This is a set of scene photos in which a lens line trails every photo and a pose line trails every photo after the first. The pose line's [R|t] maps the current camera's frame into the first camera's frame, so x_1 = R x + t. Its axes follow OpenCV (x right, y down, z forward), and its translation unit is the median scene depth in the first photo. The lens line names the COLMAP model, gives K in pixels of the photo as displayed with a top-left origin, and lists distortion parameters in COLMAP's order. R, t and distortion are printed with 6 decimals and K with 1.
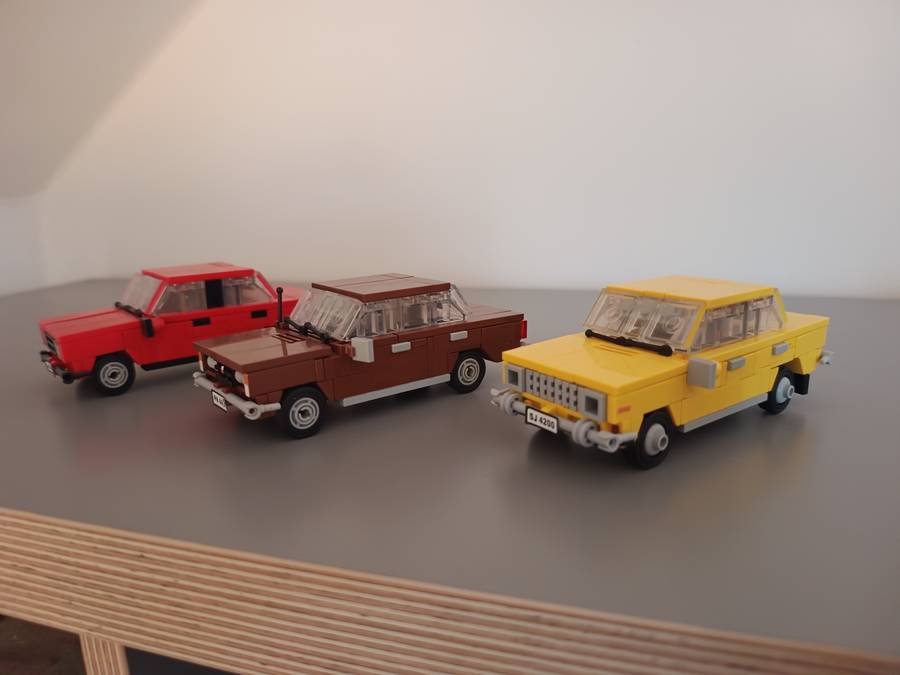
lens RADIAL K [[689.3, 0, 446.1], [0, 689.3, 331.5], [0, 0, 1]] dist [-0.002324, -0.083404]
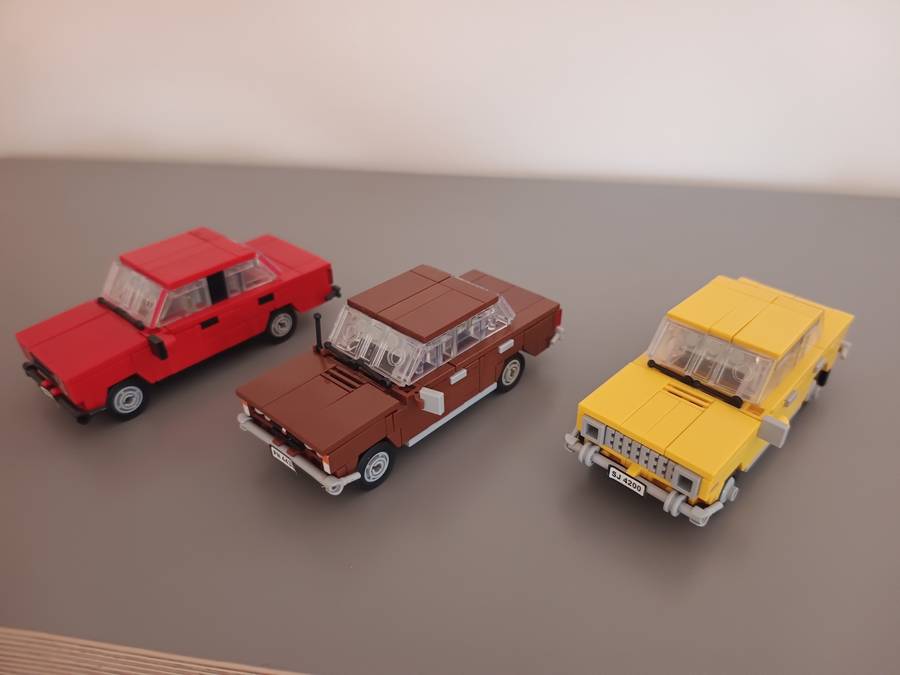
lens RADIAL K [[689.3, 0, 459.8], [0, 689.3, 335.0], [0, 0, 1]] dist [-0.002324, -0.083404]
pose [[0.984270, -0.072884, 0.160938, -0.232836], [0.017013, 0.945808, 0.324280, -0.375681], [-0.175851, -0.316441, 0.932170, 0.119491]]
